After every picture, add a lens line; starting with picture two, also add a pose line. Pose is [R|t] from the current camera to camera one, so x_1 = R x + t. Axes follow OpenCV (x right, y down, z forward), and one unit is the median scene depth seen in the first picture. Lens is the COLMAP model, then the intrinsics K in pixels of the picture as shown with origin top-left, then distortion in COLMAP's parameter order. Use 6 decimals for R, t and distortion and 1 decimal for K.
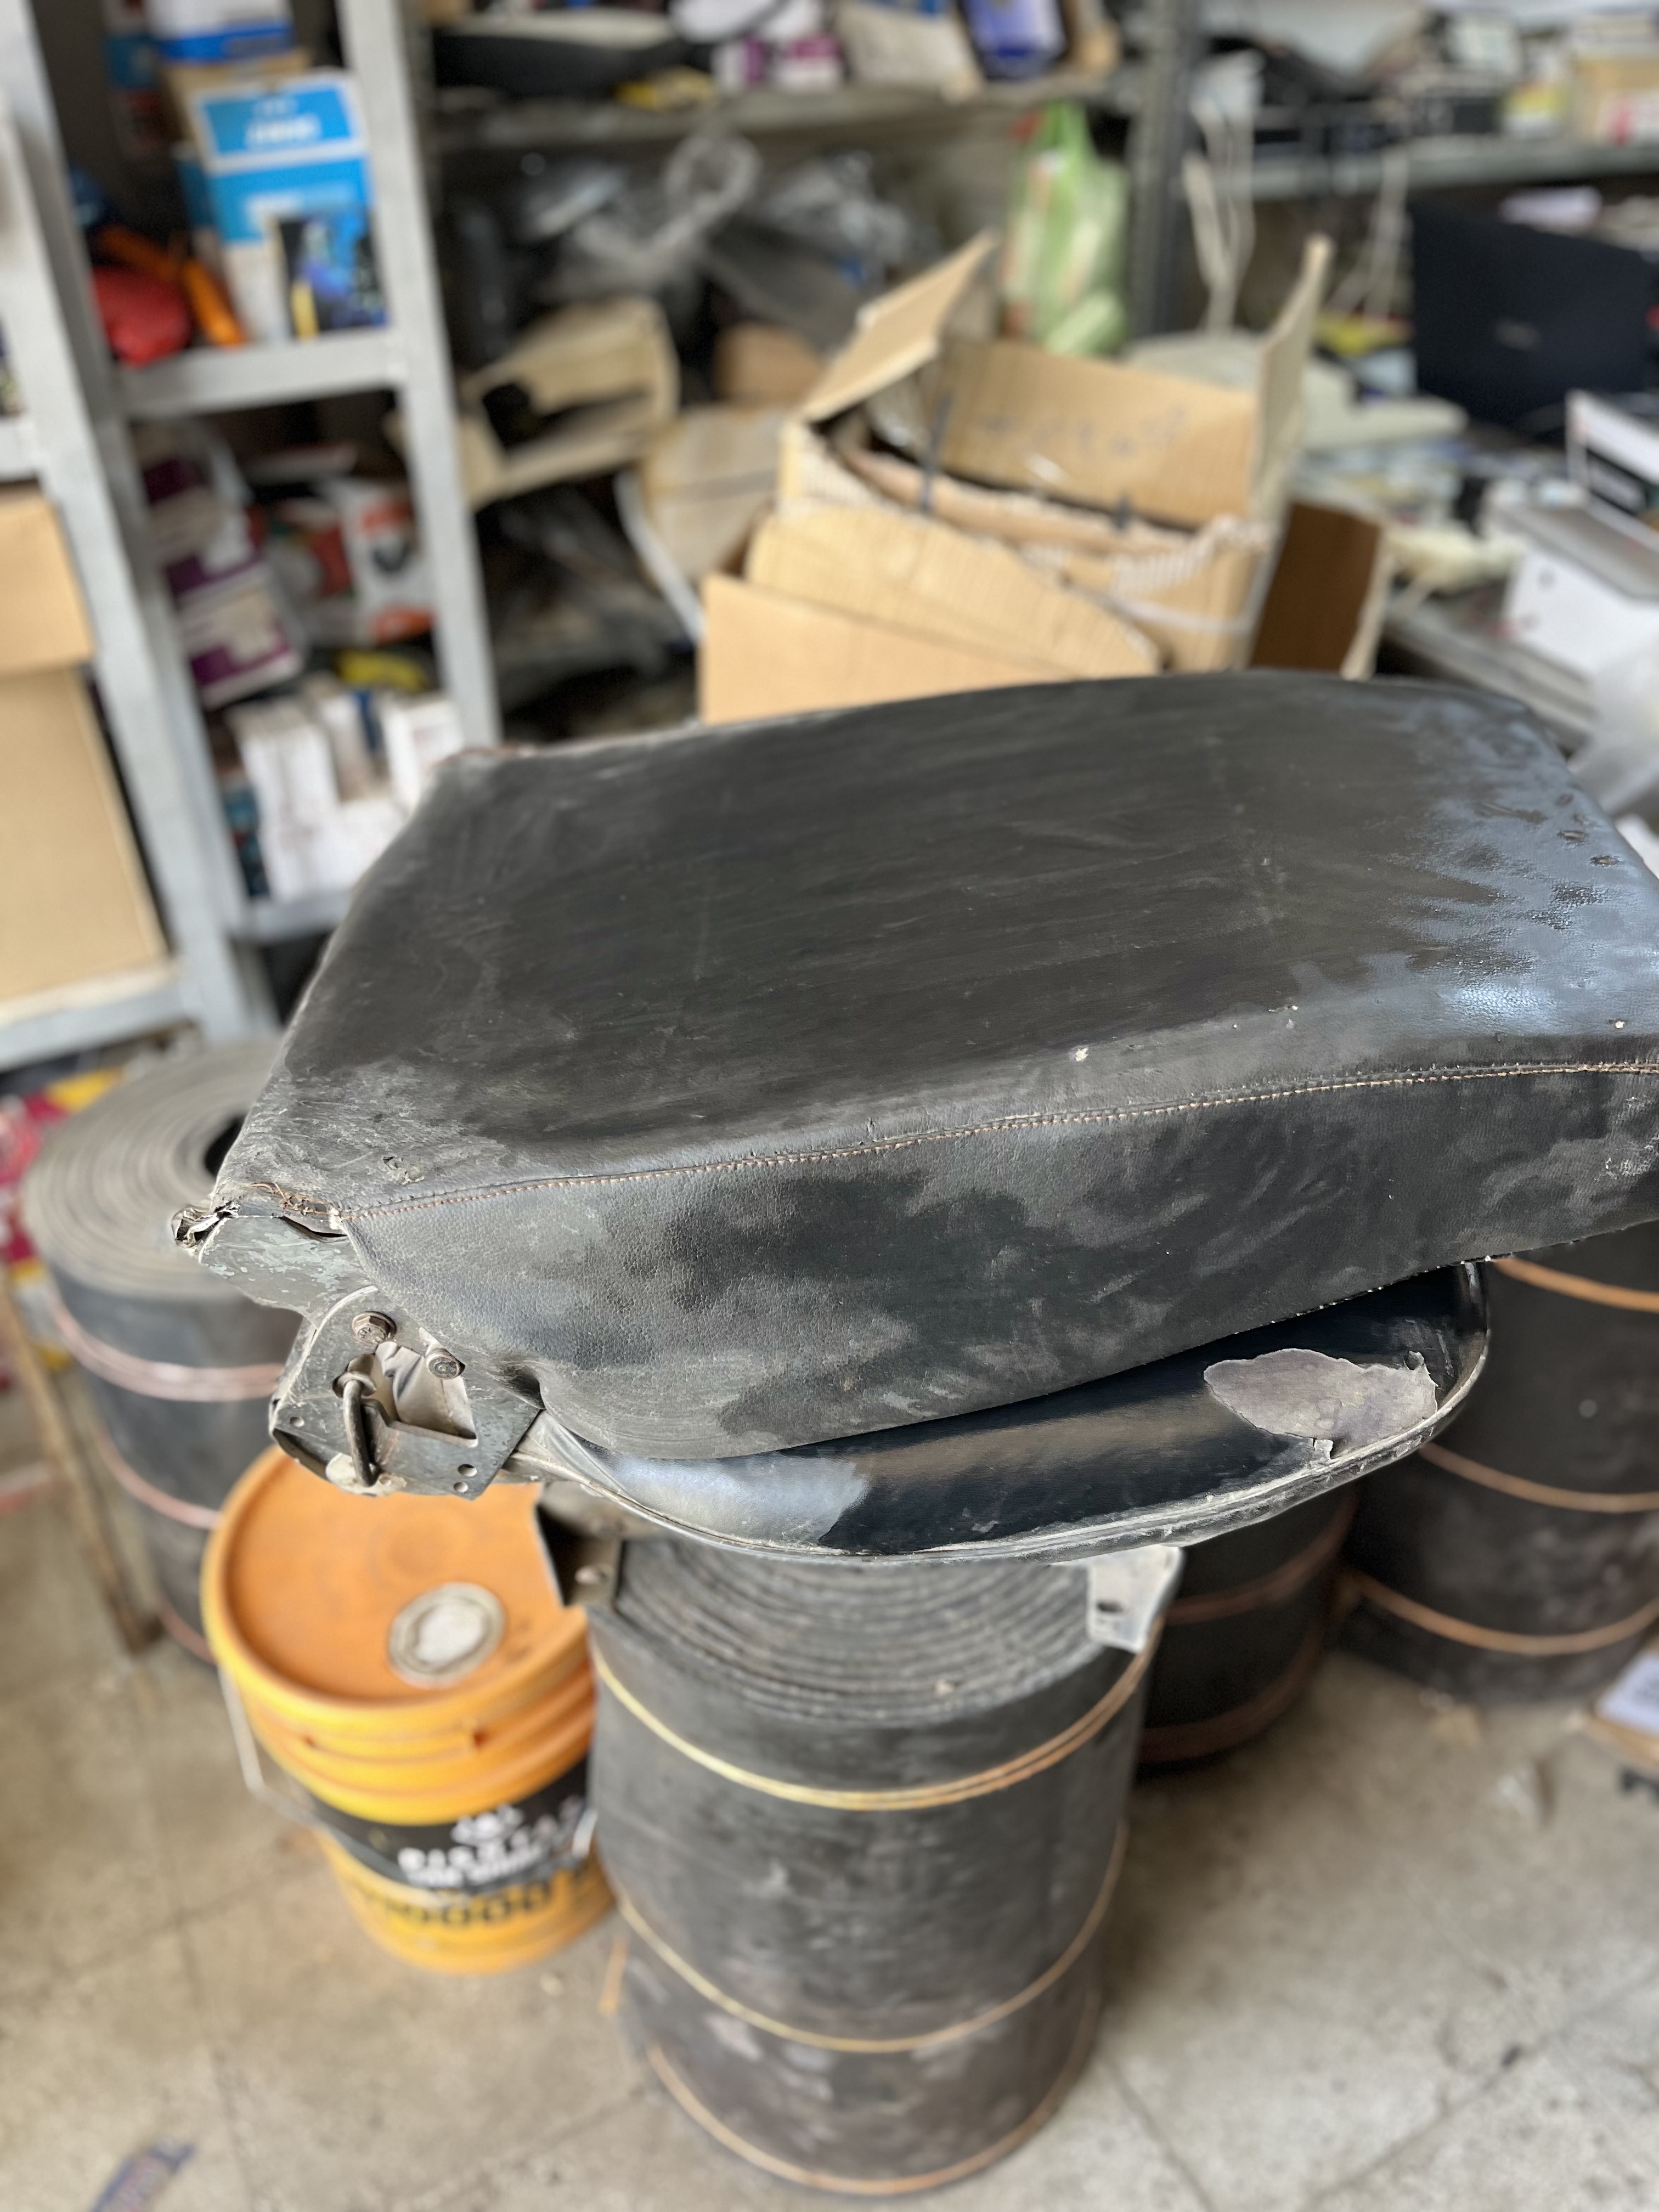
lens RADIAL K [[1707.4, 0, 833.9], [0, 1707.4, 1112.0], [0, 0, 1]] dist [0.050241, -0.071364]
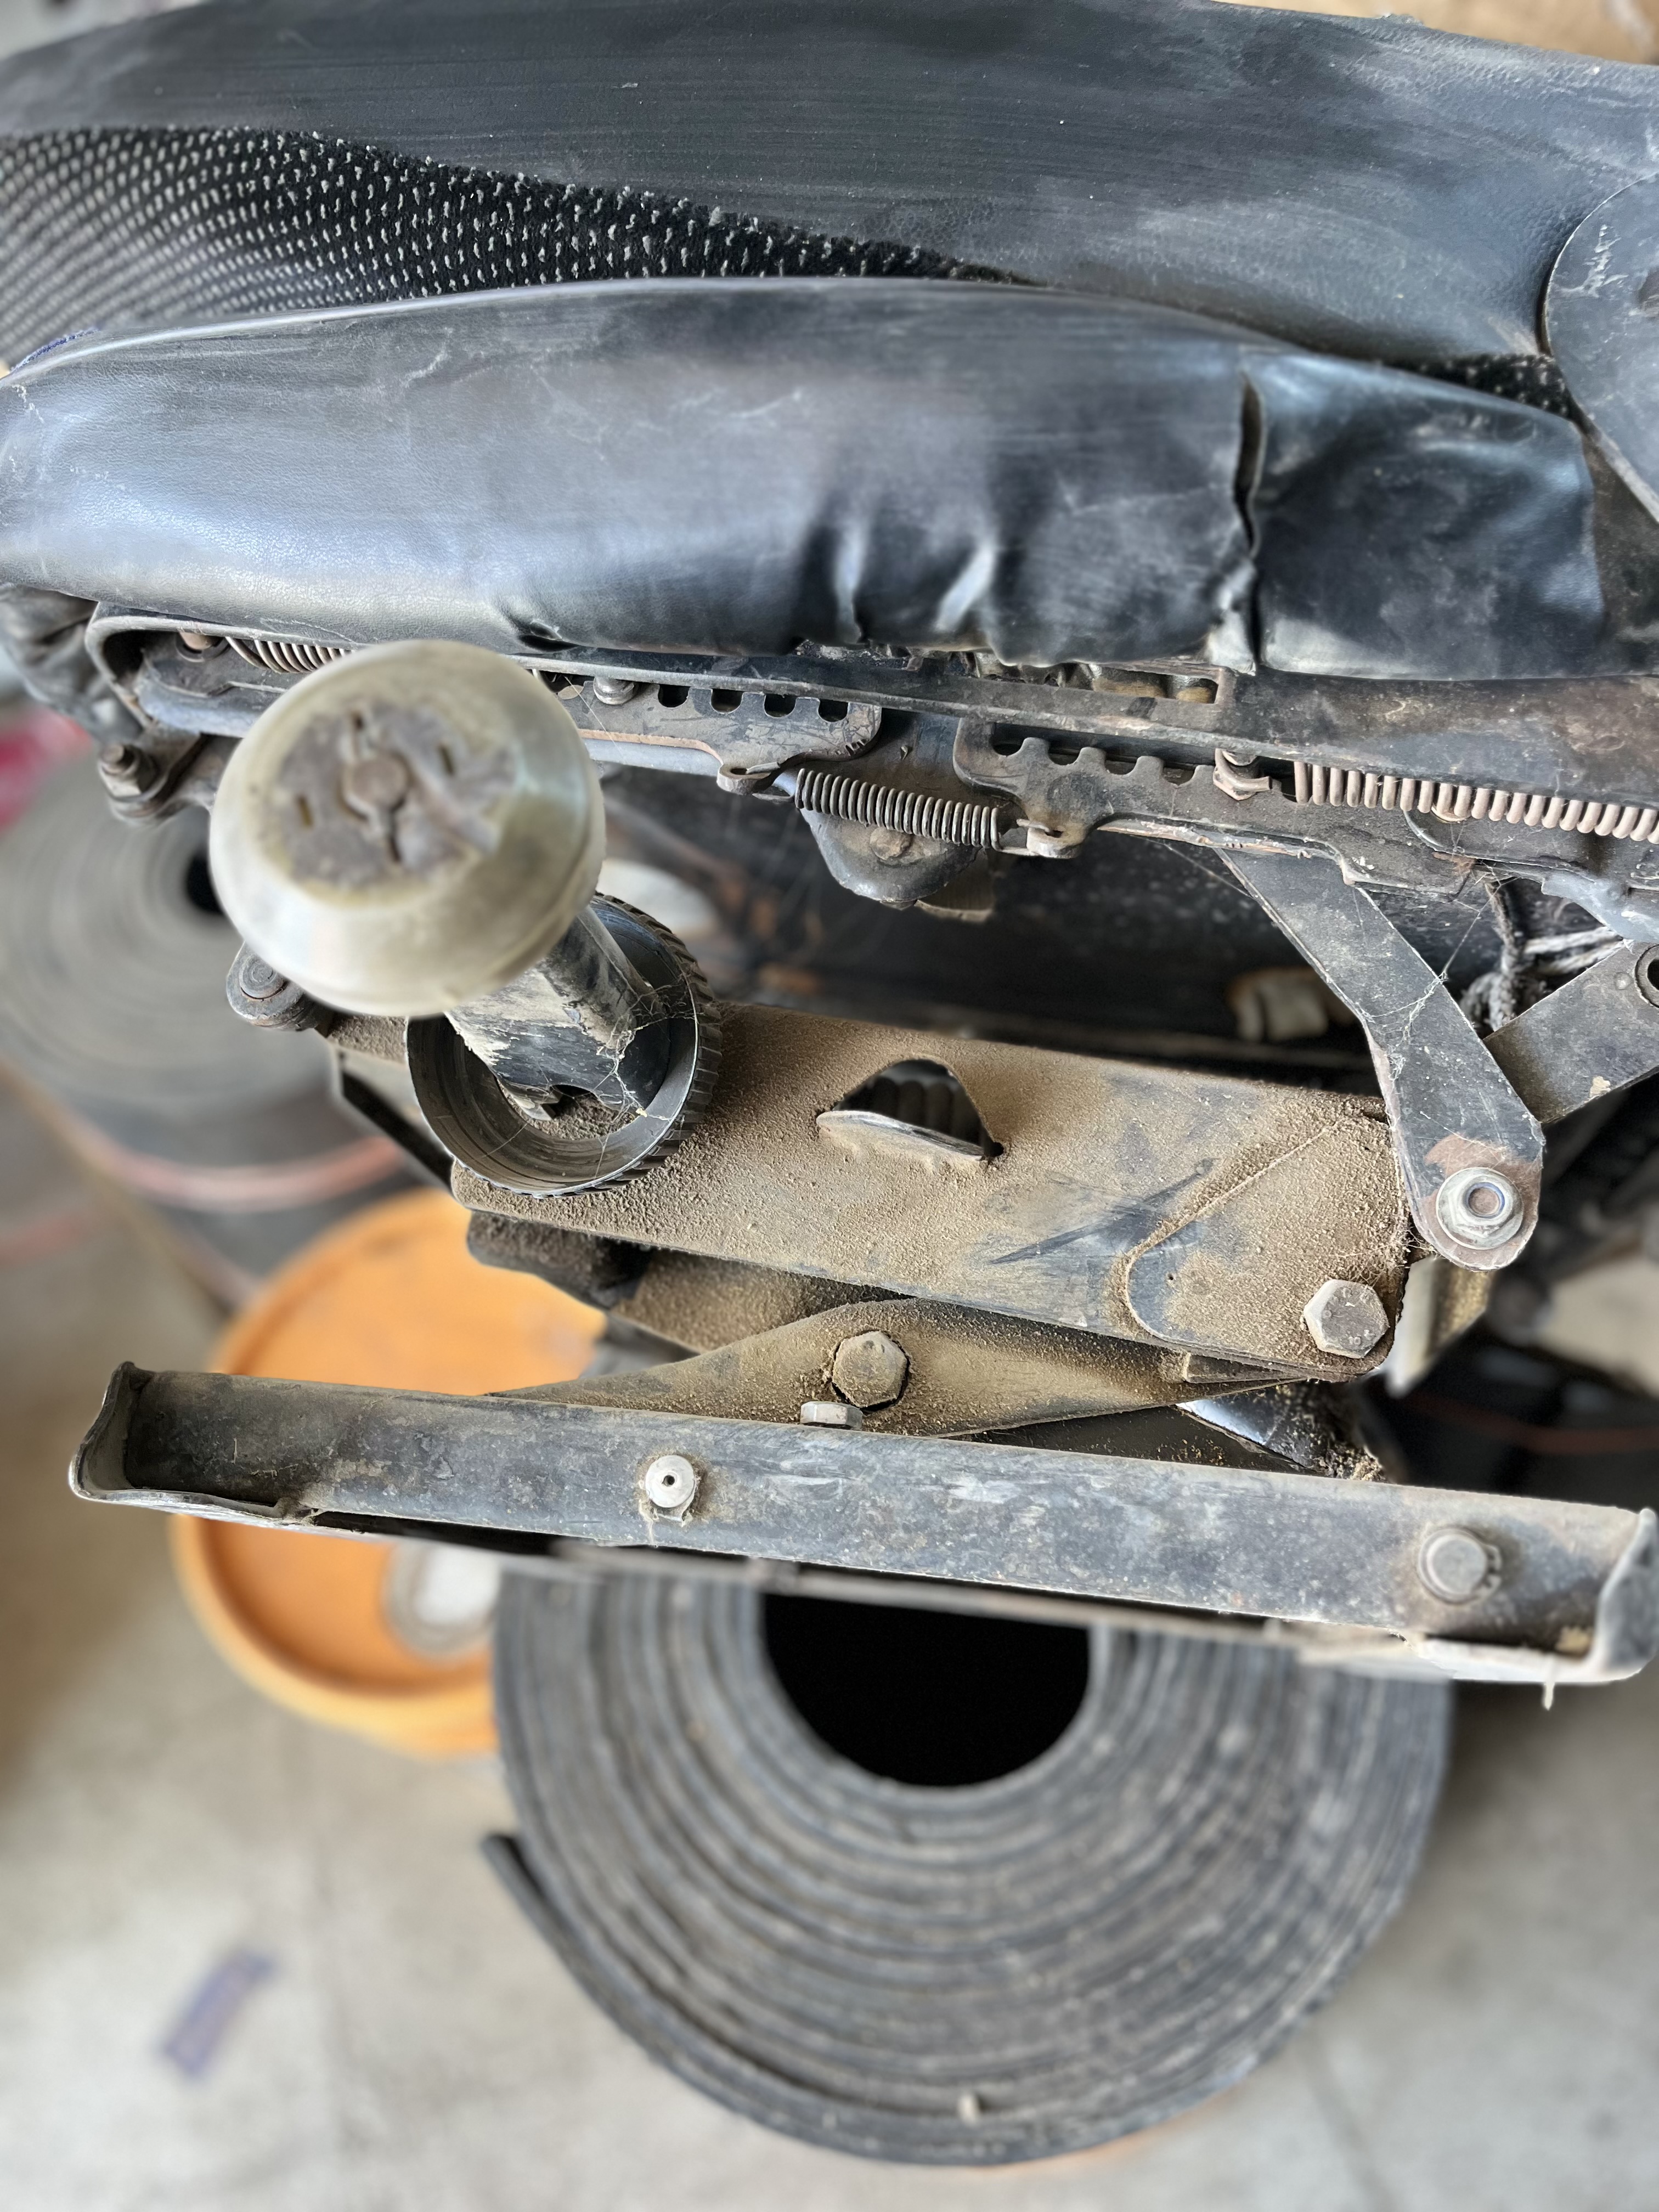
lens RADIAL K [[1714.9, 0, 833.4], [0, 1714.9, 1111.0], [0, 0, 1]] dist [0.057798, -0.096498]
pose [[0.974736, 0.073118, -0.211052, 0.083398], [0.011003, 0.928033, 0.372334, -0.169559], [0.223087, -0.365250, 0.903783, 0.386103]]
